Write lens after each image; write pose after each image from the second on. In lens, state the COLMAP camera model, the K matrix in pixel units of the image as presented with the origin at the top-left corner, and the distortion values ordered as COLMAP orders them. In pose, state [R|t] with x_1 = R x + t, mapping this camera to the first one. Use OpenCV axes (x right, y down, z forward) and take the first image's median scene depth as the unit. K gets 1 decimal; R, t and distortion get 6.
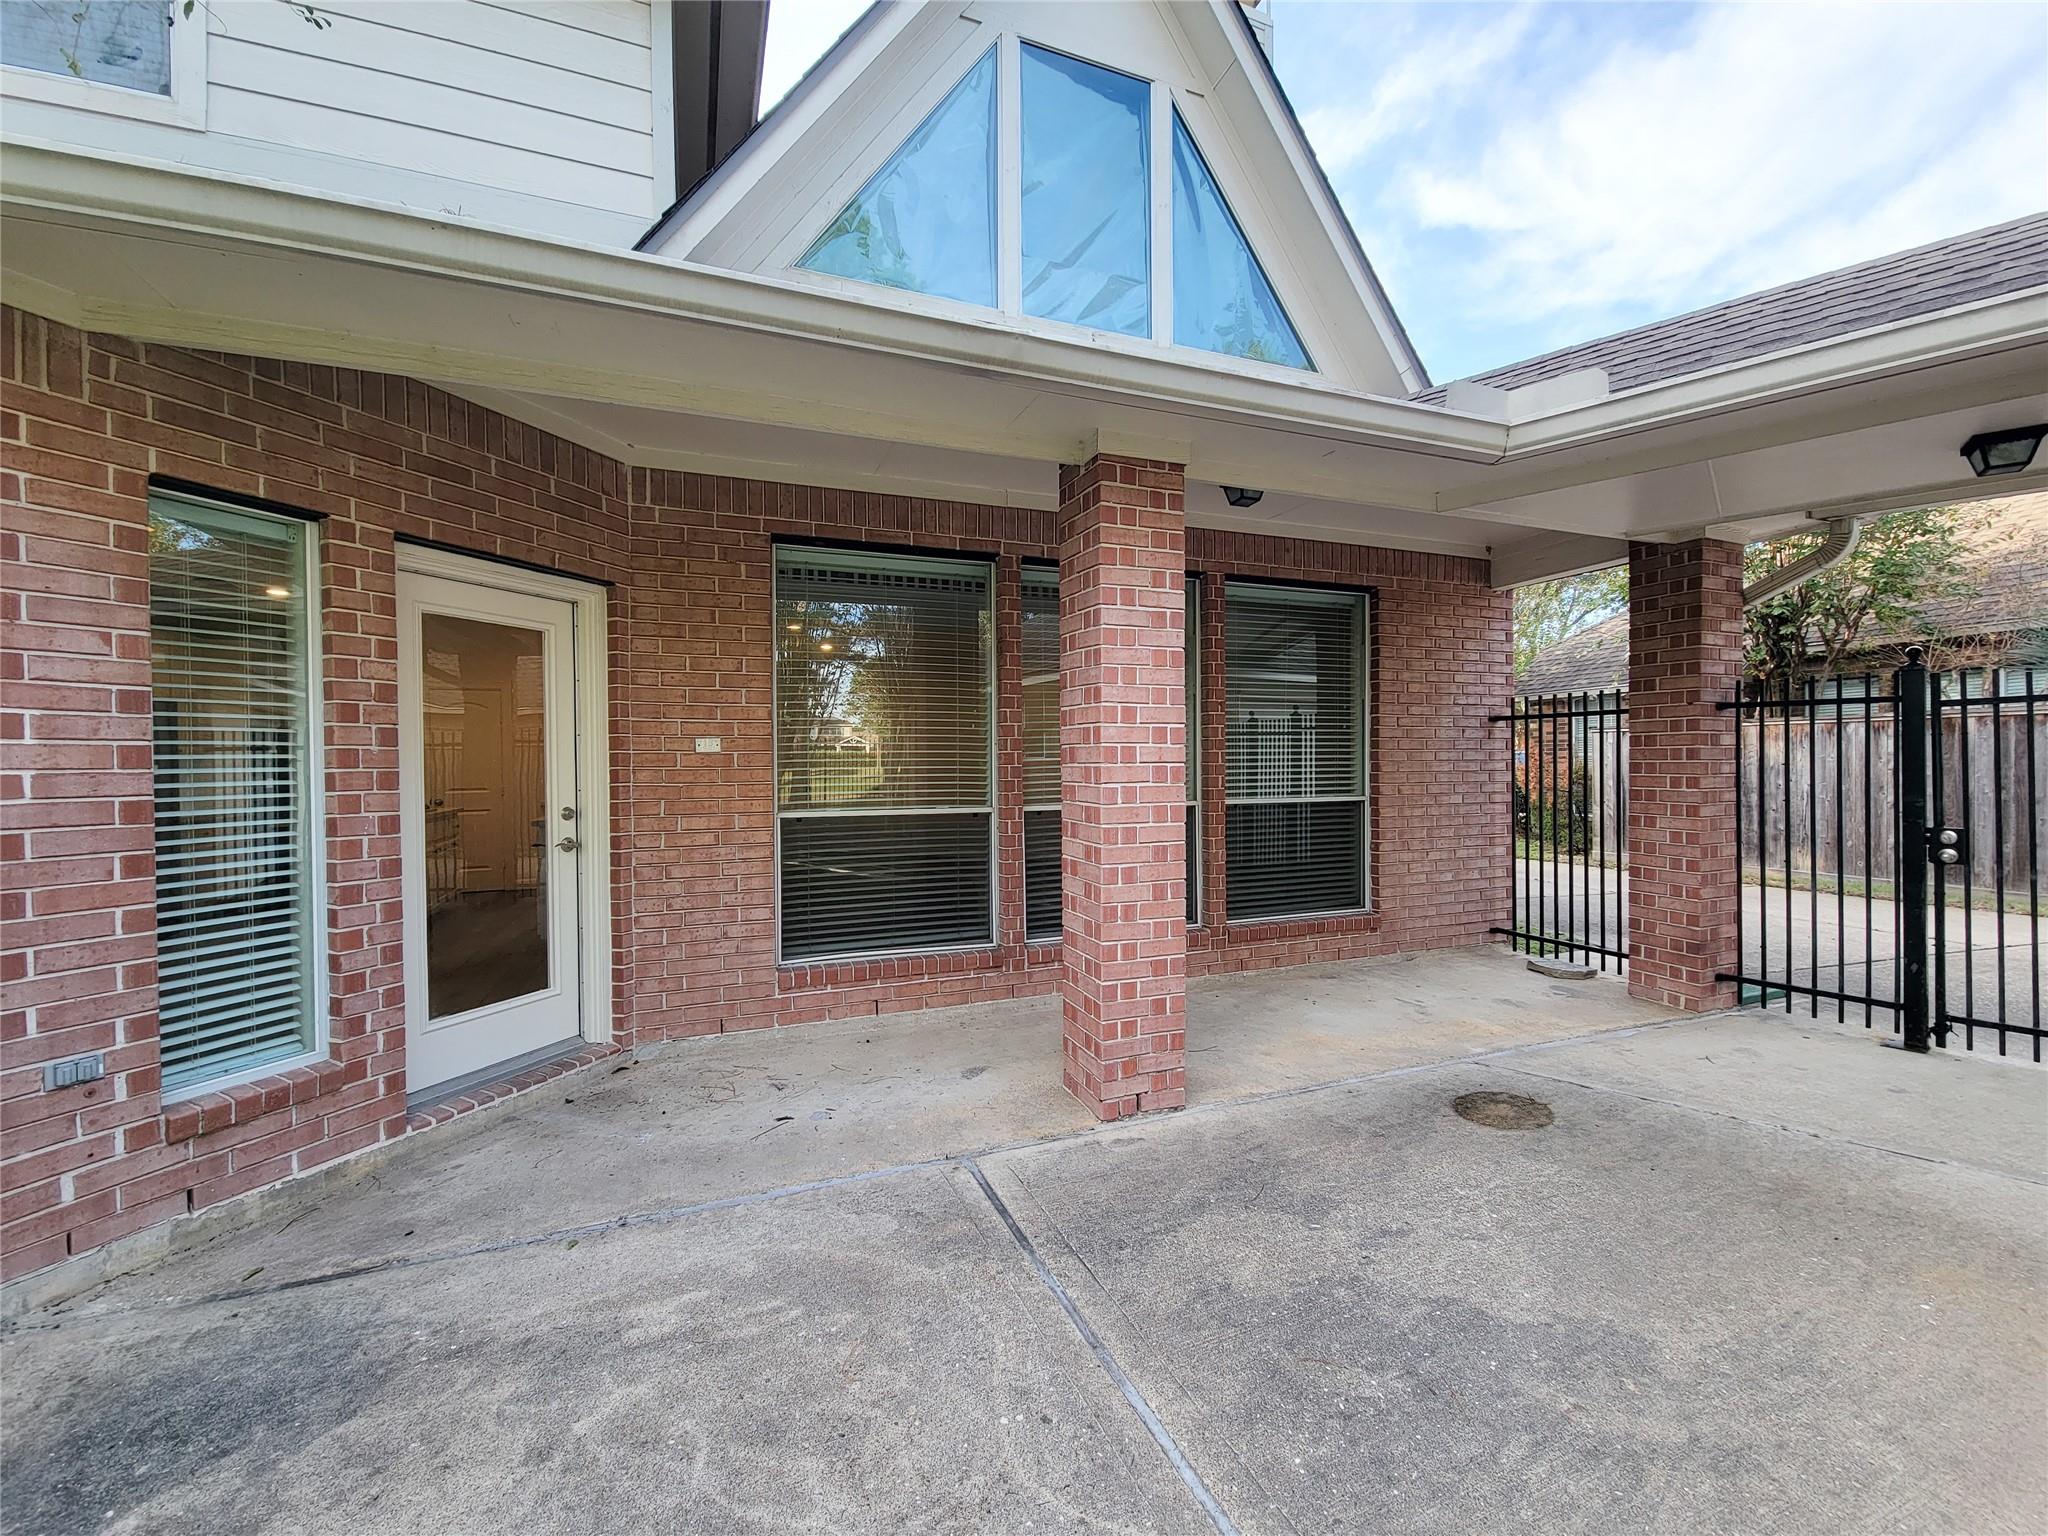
lens RADIAL K [[834.4, 0, 1029.2], [0, 834.4, 770.1], [0, 0, 1]] dist [0.002837, -0.002979]
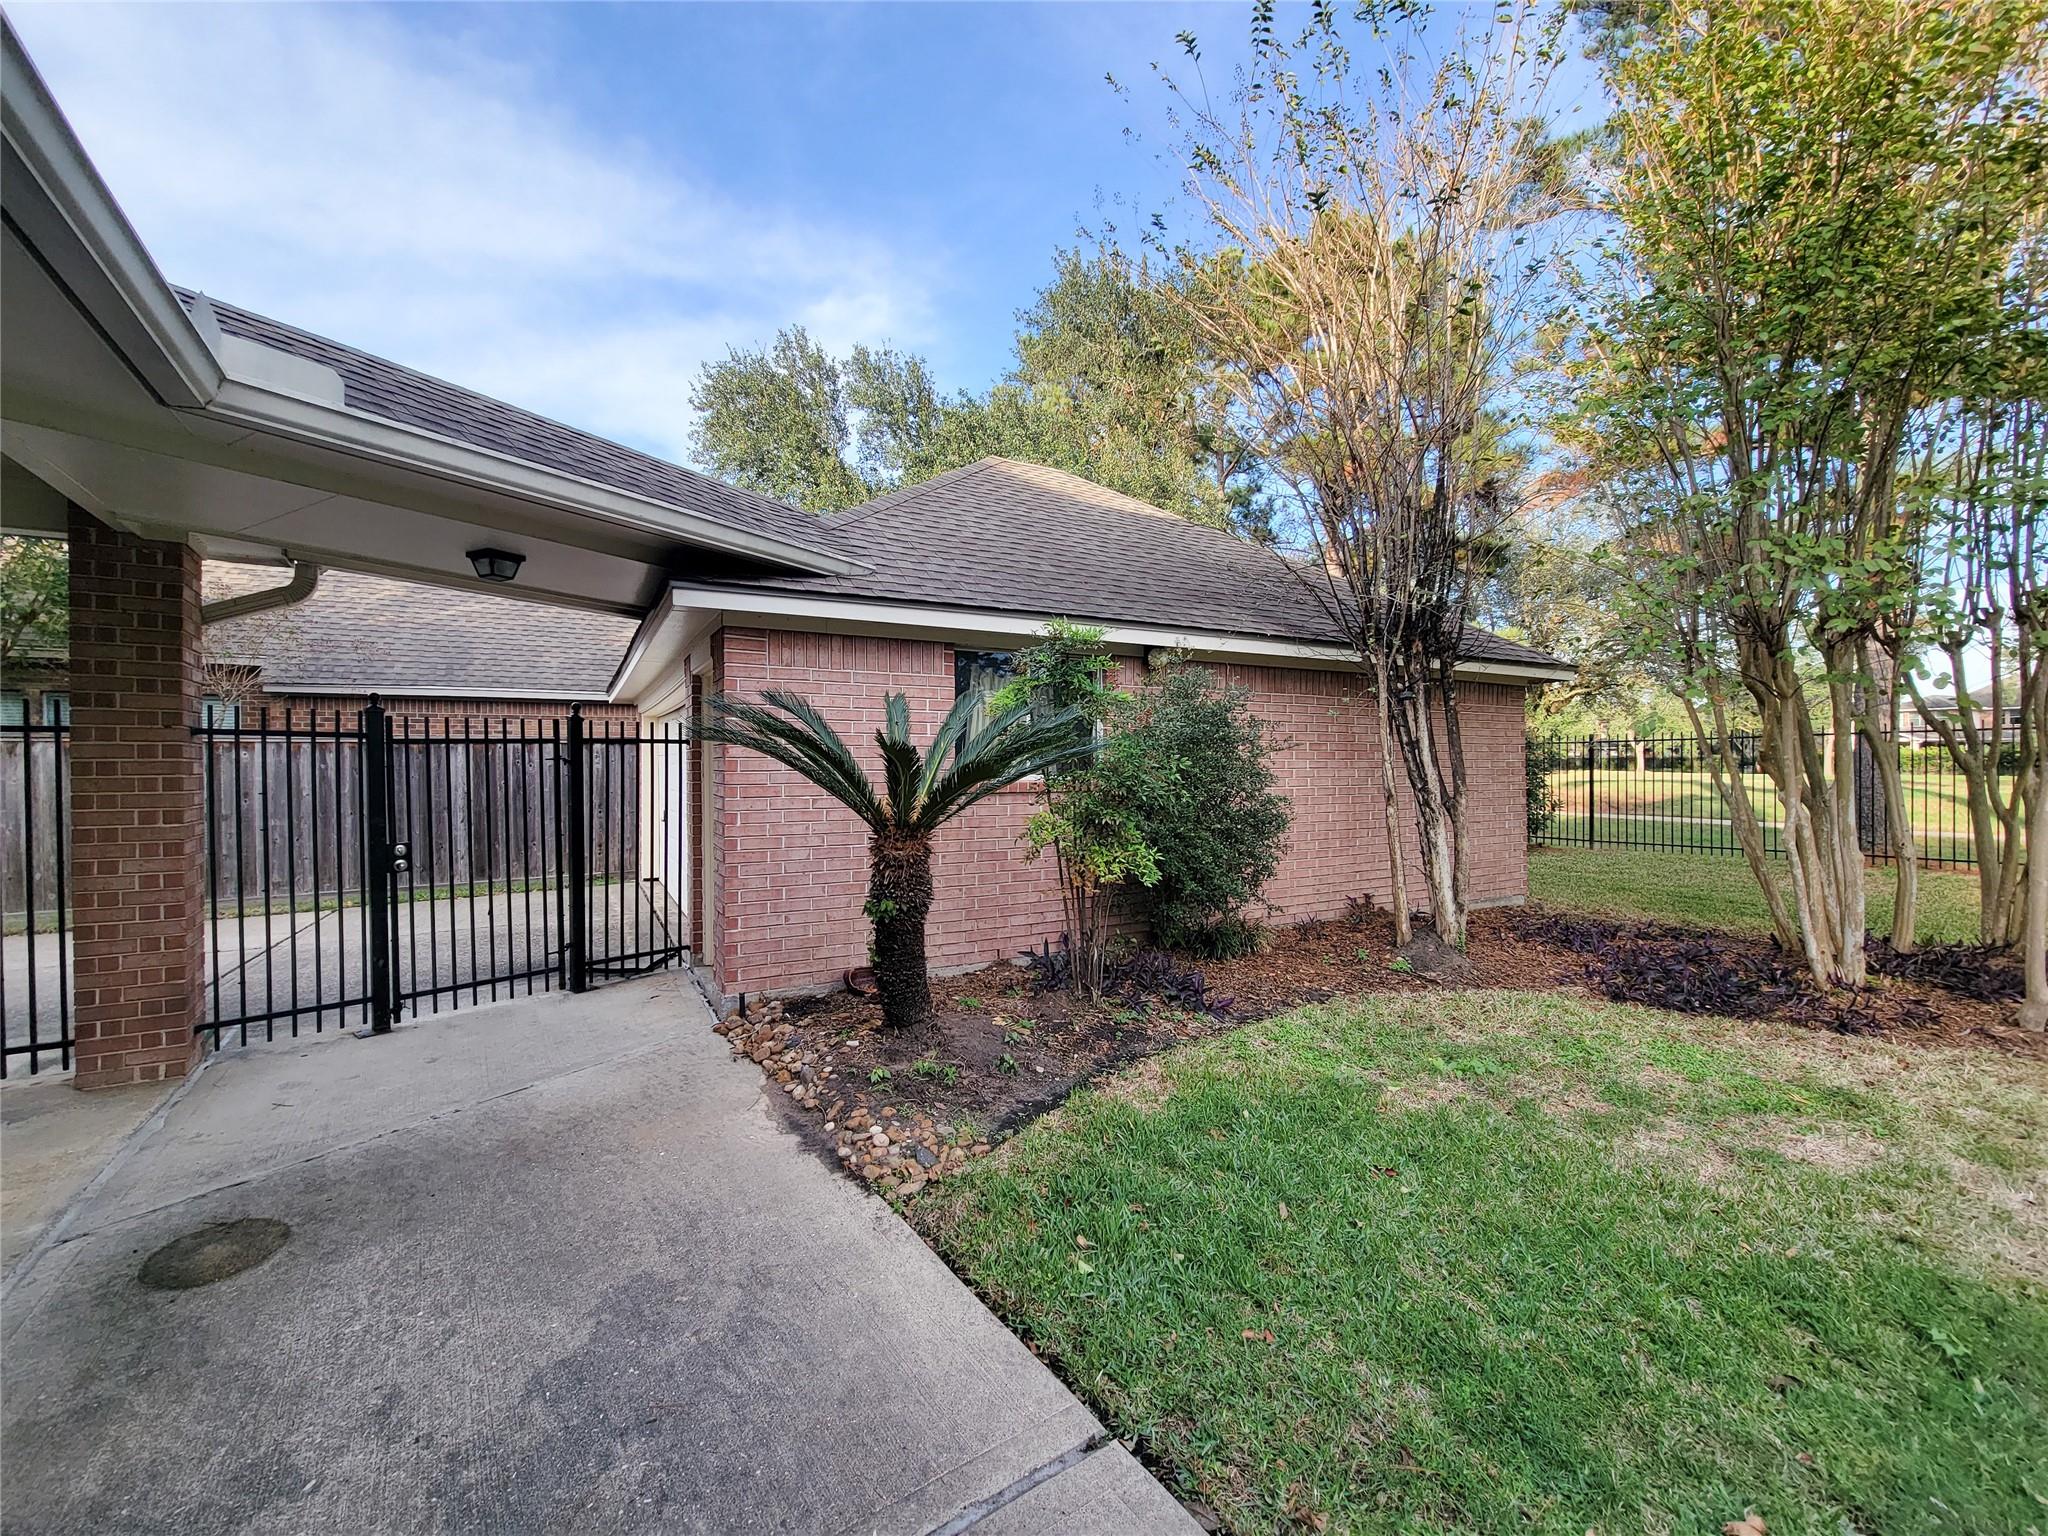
lens RADIAL K [[834.4, 0, 1021.7], [0, 834.4, 765.7], [0, 0, 1]] dist [0.002837, -0.002979]
pose [[-0.210501, 0.007163, 0.977567, -0.295900], [0.016897, 0.999850, -0.003688, -0.023866], [-0.977448, 0.015742, -0.210590, 0.361538]]
